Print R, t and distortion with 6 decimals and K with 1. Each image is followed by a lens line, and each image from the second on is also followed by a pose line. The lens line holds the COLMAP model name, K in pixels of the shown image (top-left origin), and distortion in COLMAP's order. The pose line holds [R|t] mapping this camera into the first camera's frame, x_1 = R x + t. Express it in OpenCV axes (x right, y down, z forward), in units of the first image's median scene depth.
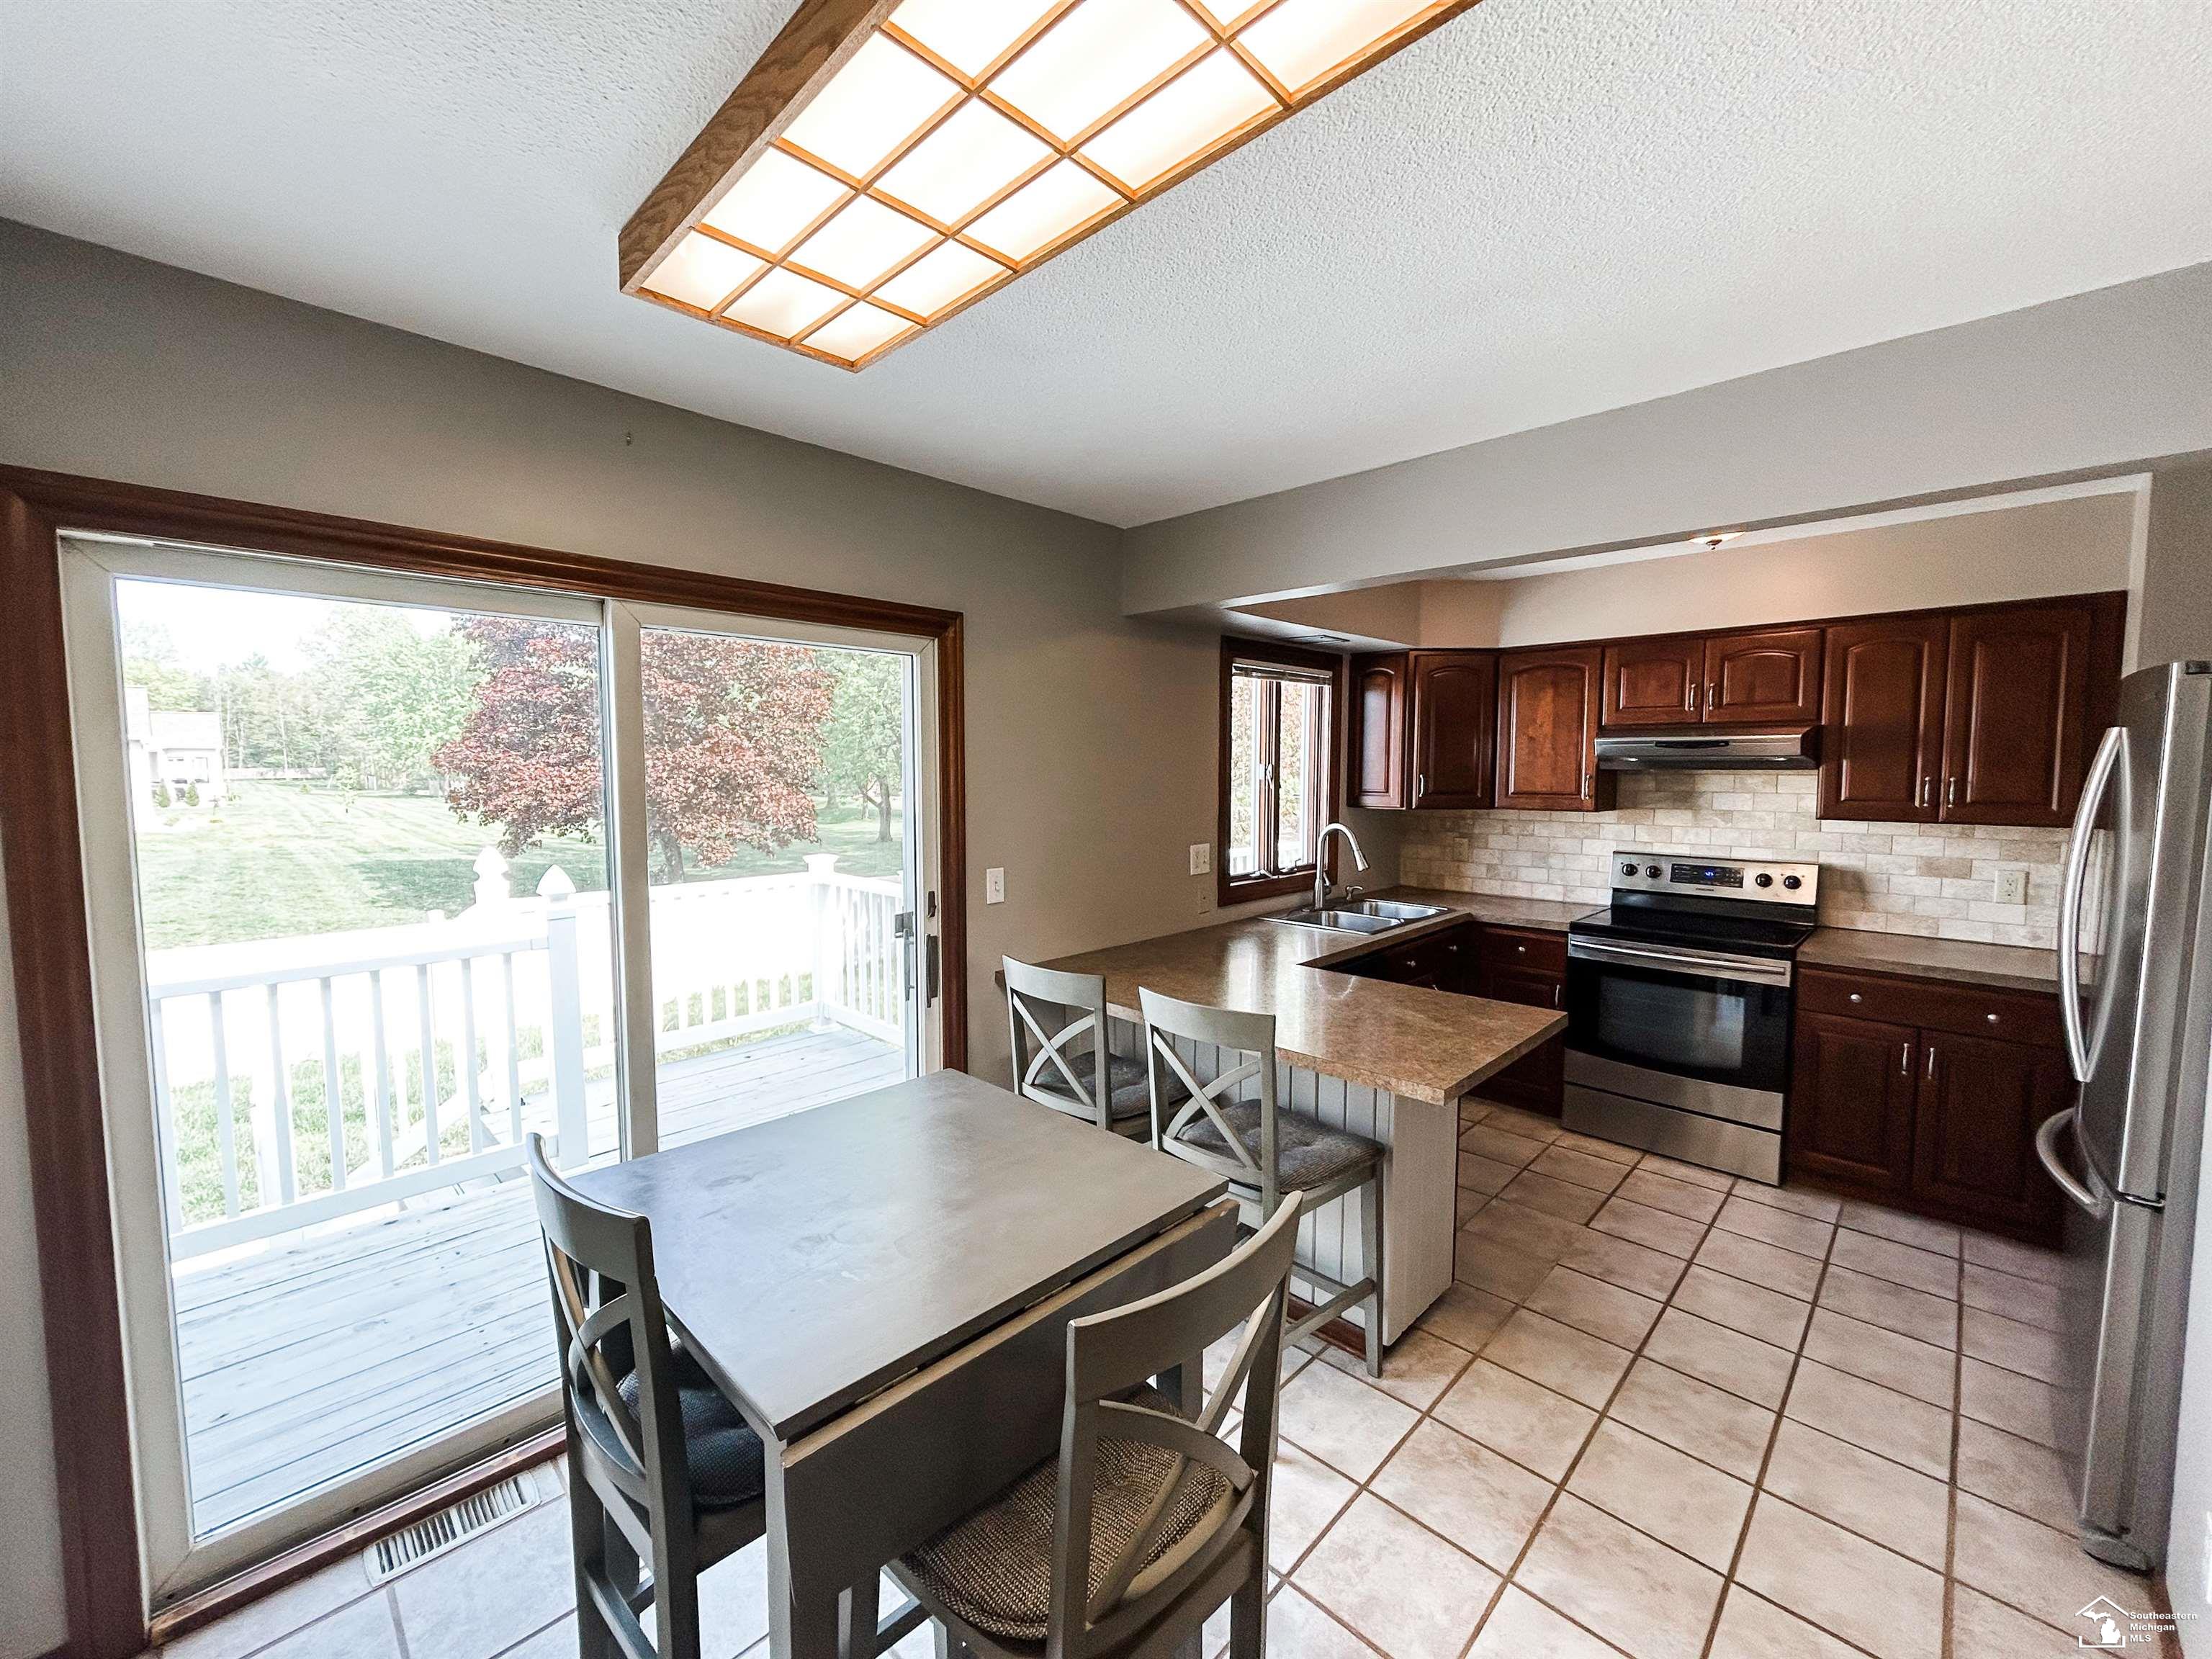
lens RADIAL K [[882.9, 0, 1101.9], [0, 882.9, 827.6], [0, 0, 1]] dist [0.001277, -0.000025]
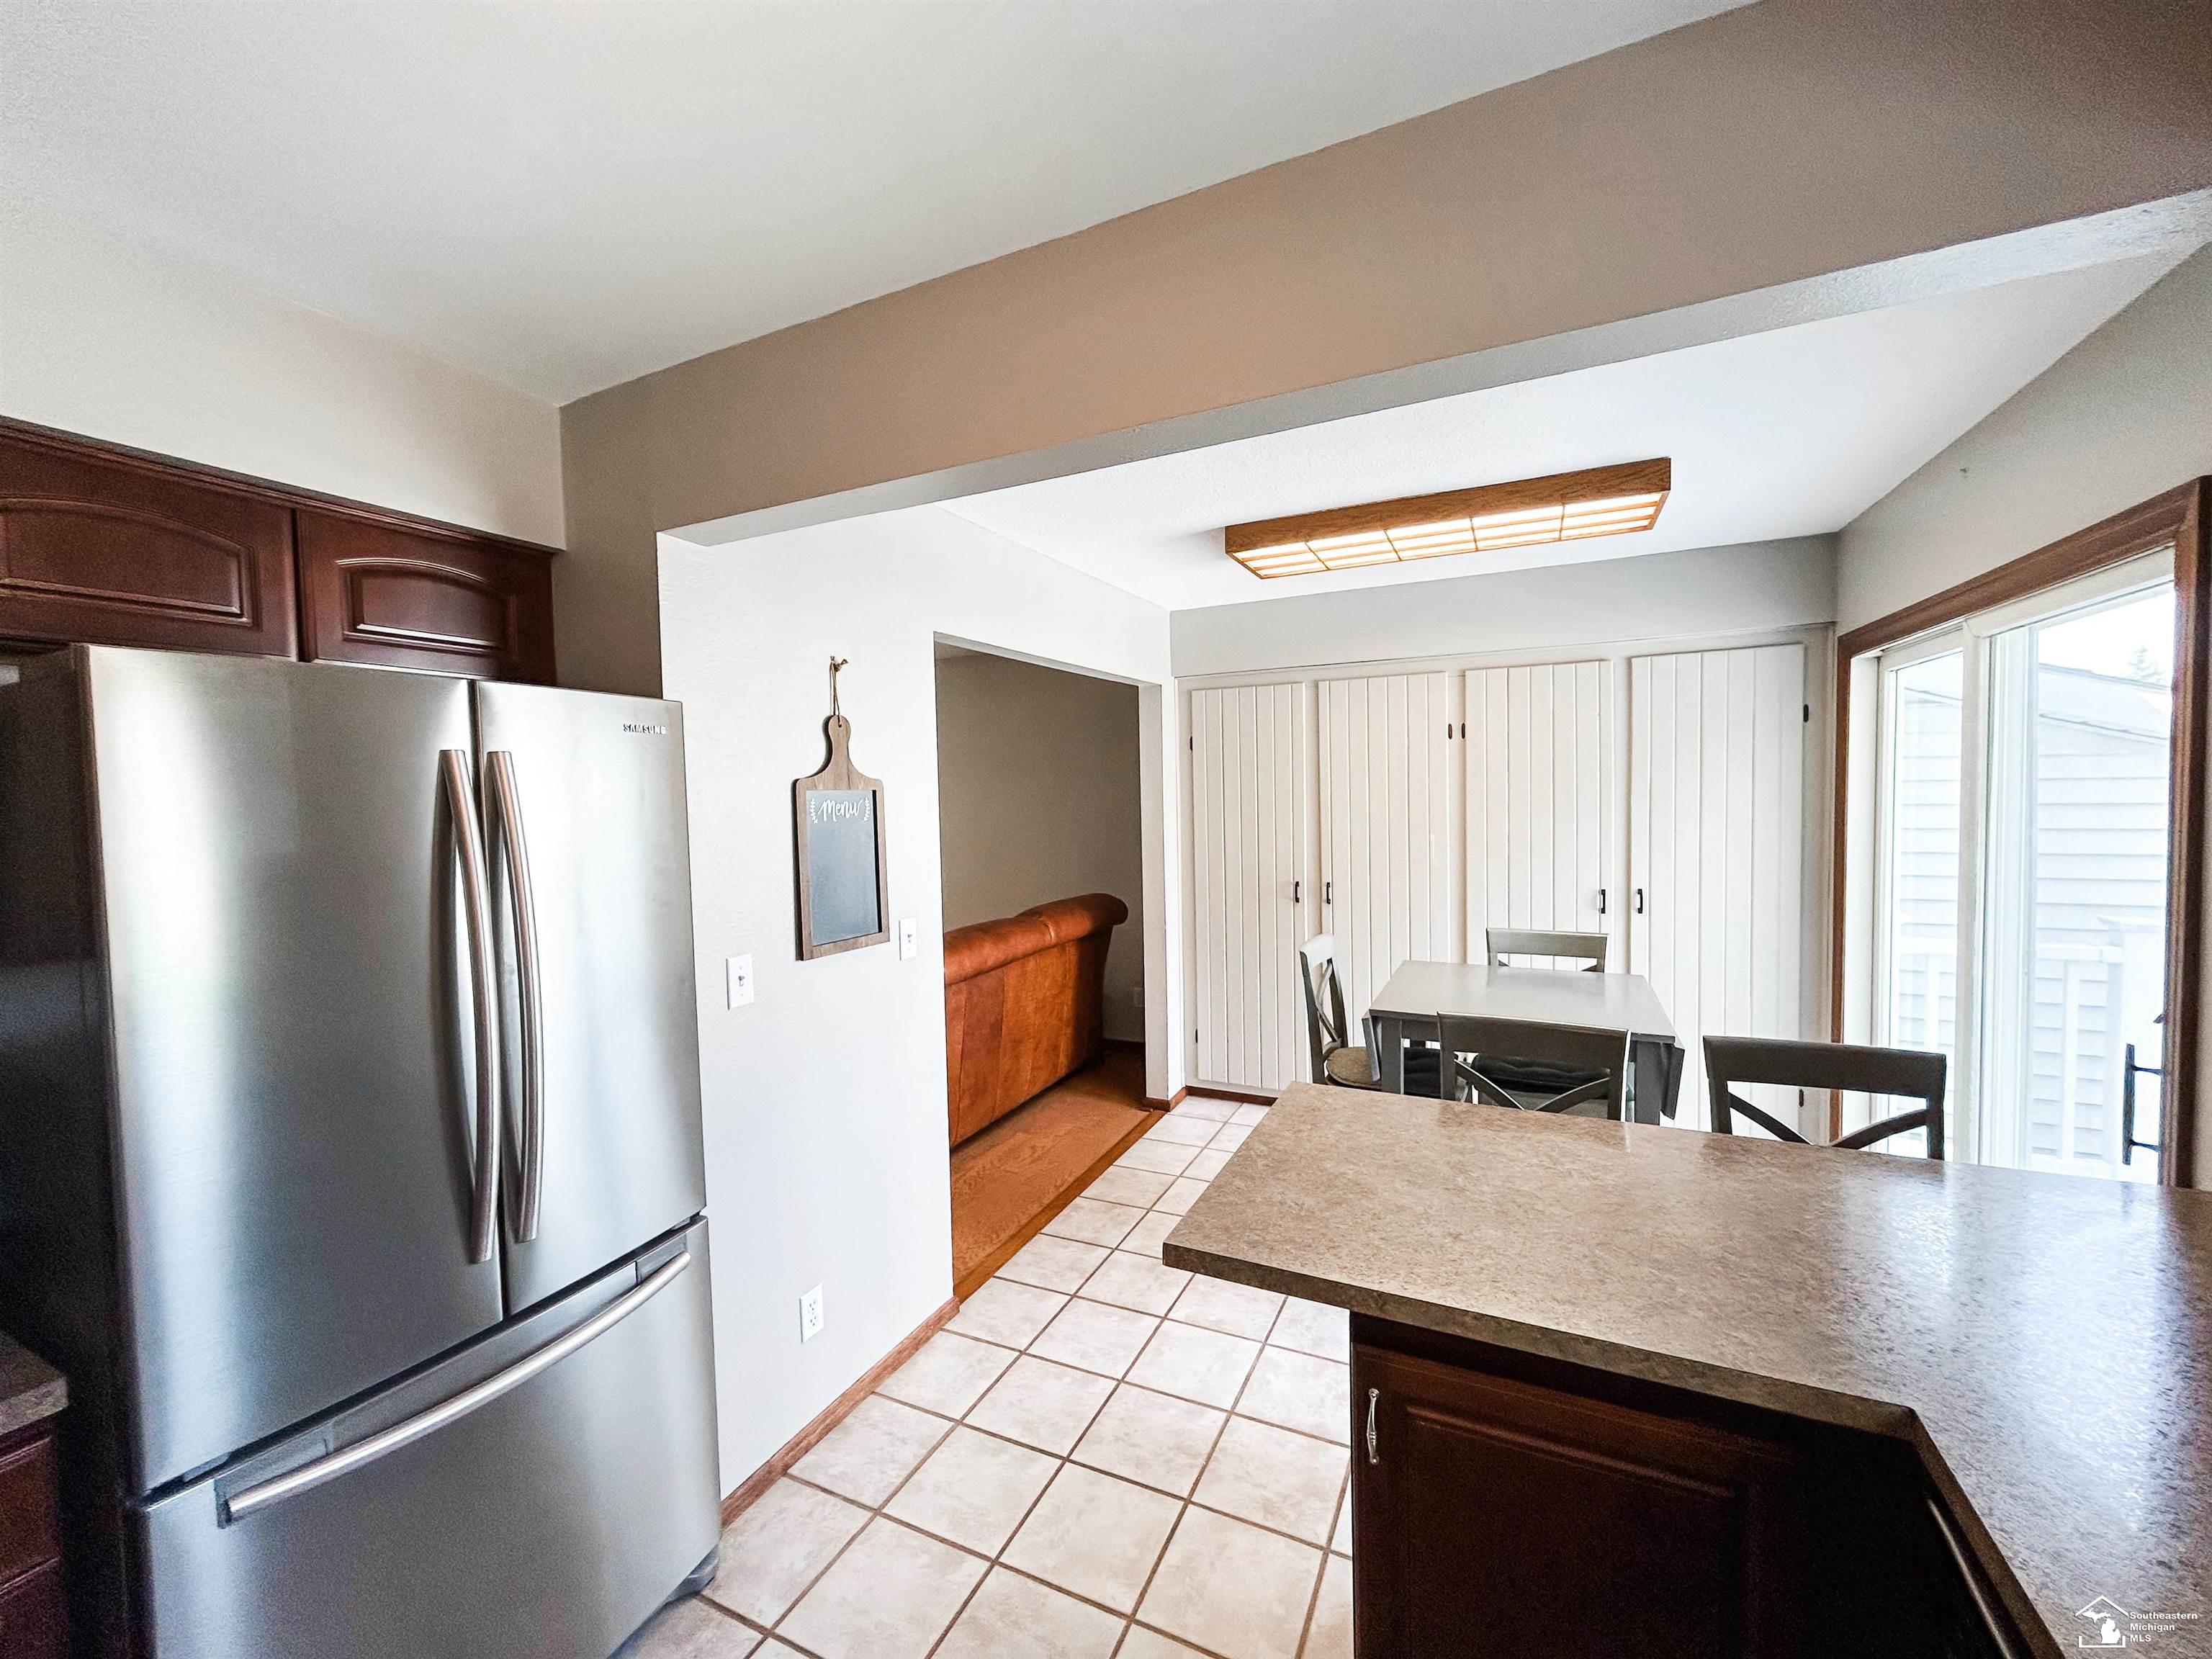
lens RADIAL K [[882.9, 0, 1101.9], [0, 882.9, 827.6], [0, 0, 1]] dist [0.001277, -0.000025]
pose [[-0.946465, 0.037436, -0.320628, 0.646084], [0.001061, 0.993608, 0.112880, -0.095078], [0.322805, 0.106497, -0.940455, 1.307529]]
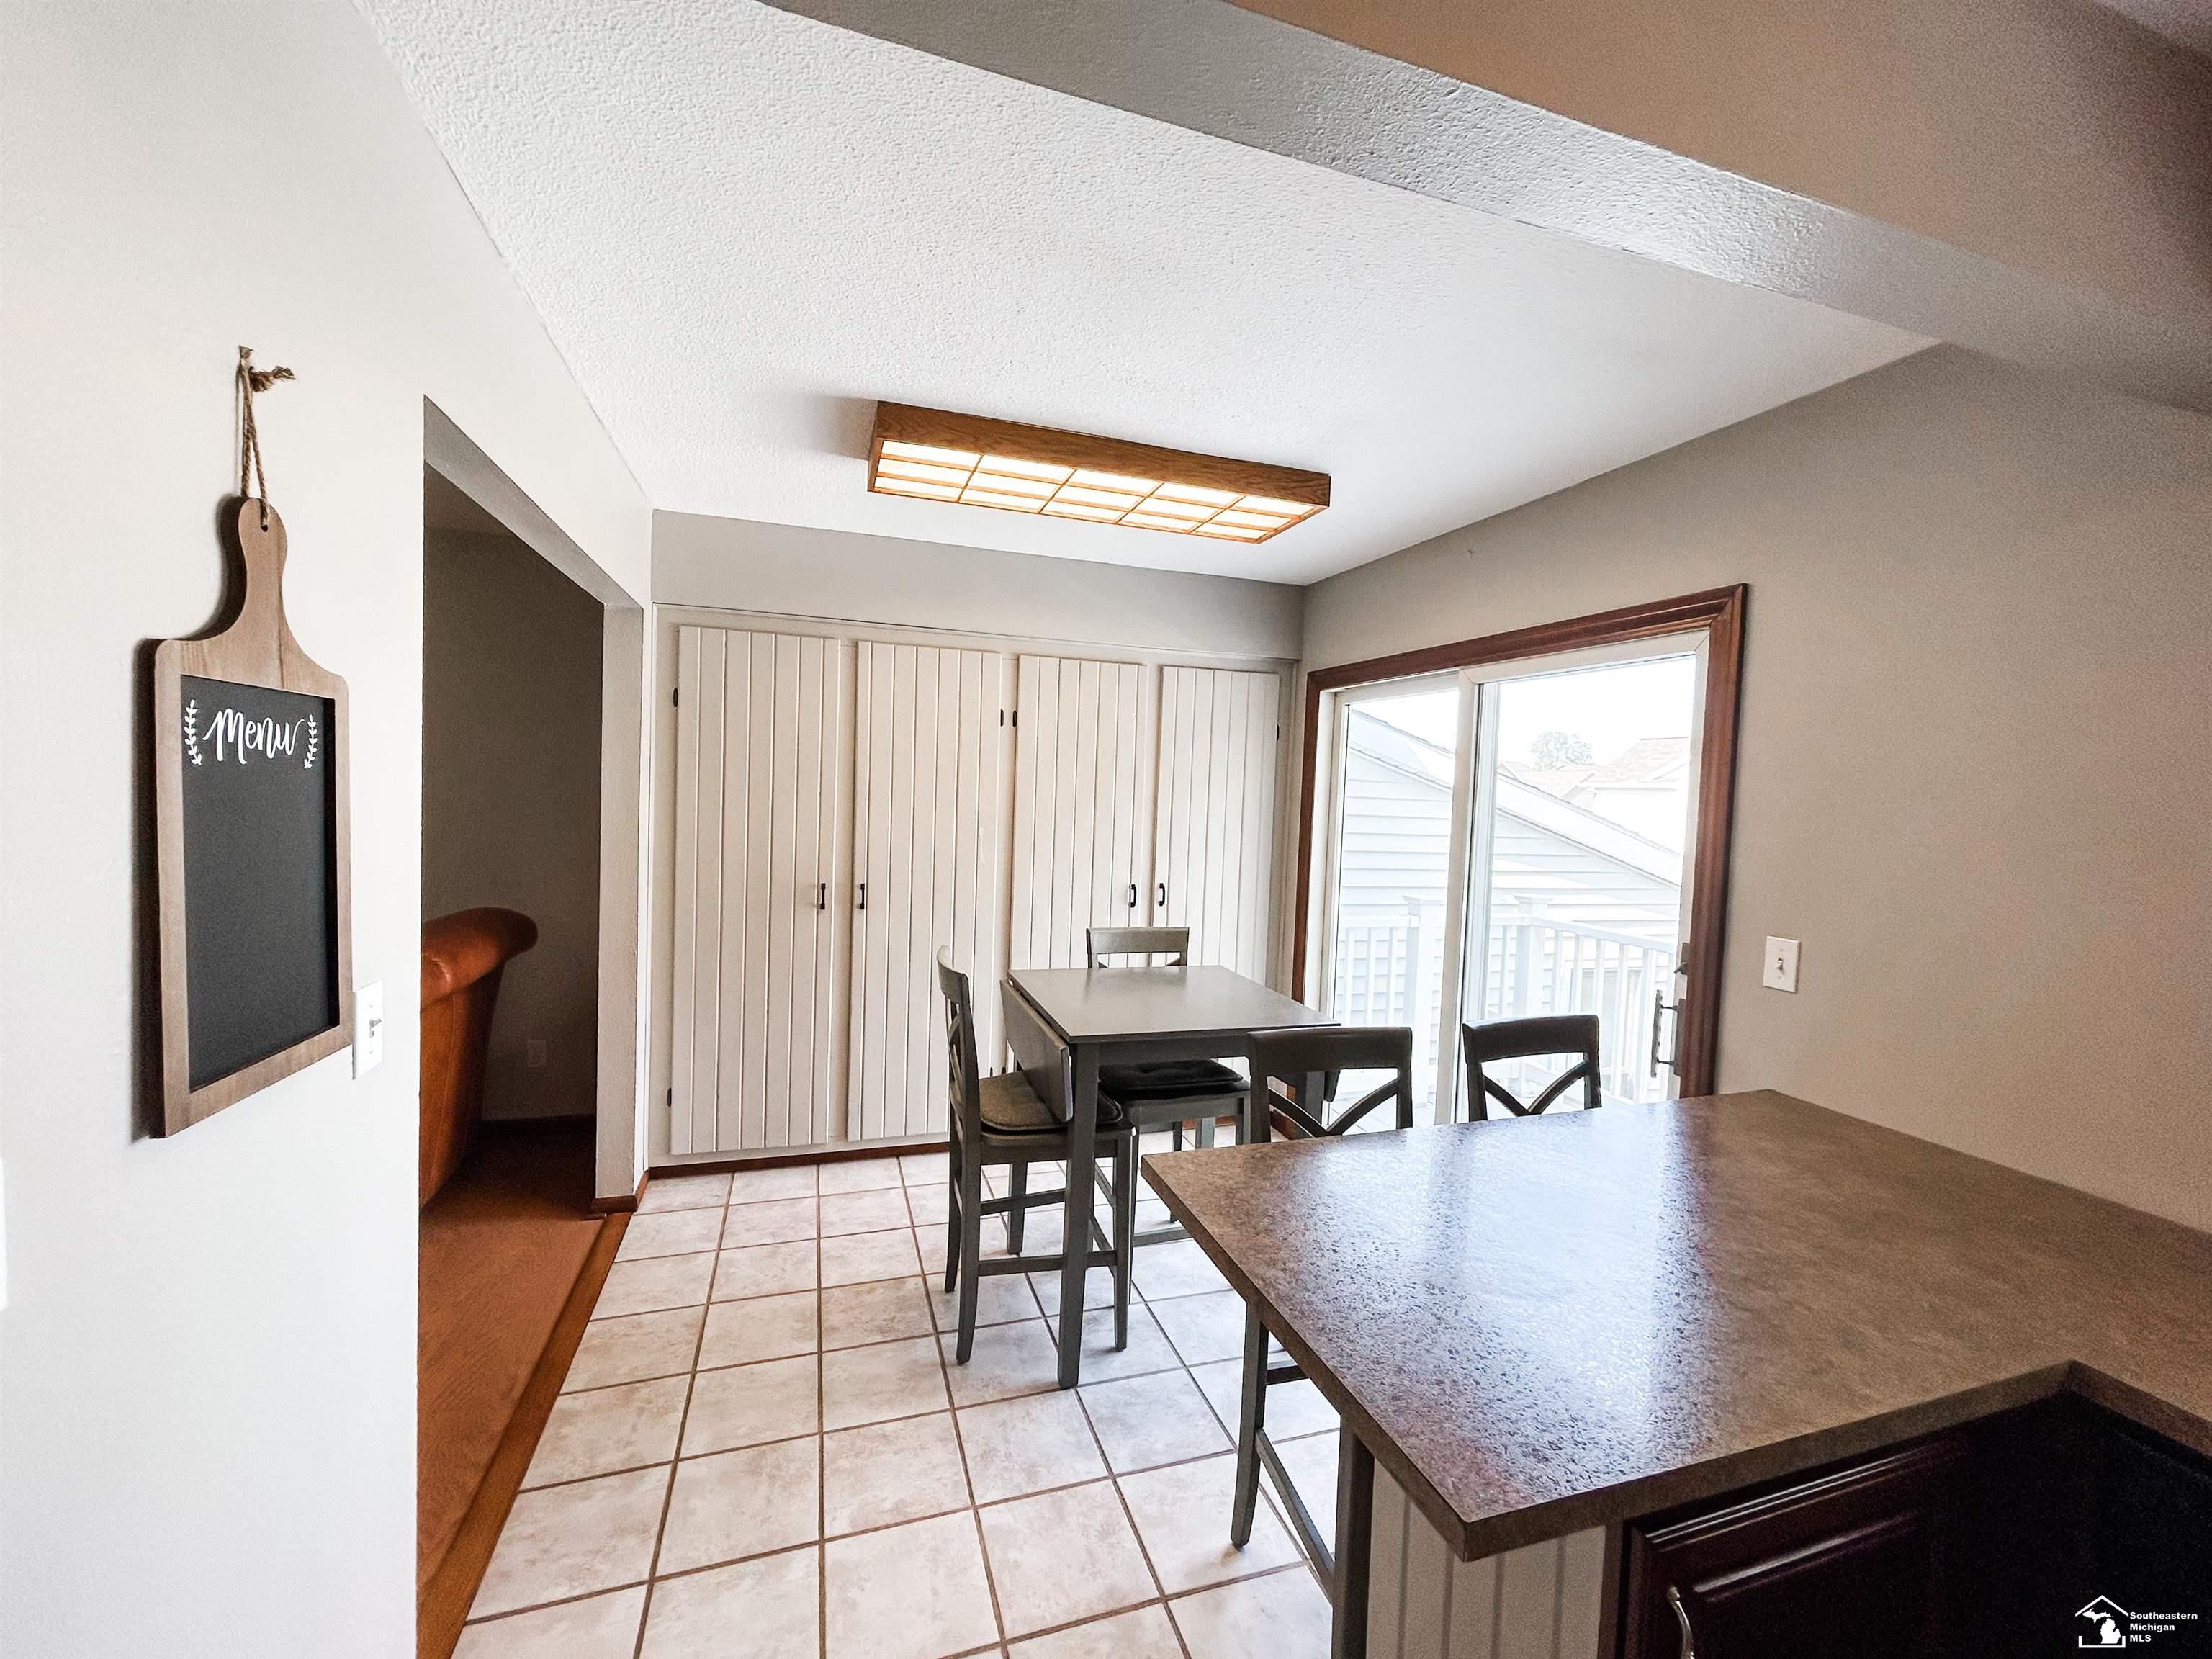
lens RADIAL K [[889.5, 0, 1106.0], [0, 889.5, 829.5], [0, 0, 1]] dist [0.000466, -0.000020]
pose [[-0.460882, 0.024164, -0.887132, 0.763137], [-0.100216, 0.991818, 0.079079, -0.042366], [0.881785, 0.125351, -0.454690, 0.889814]]
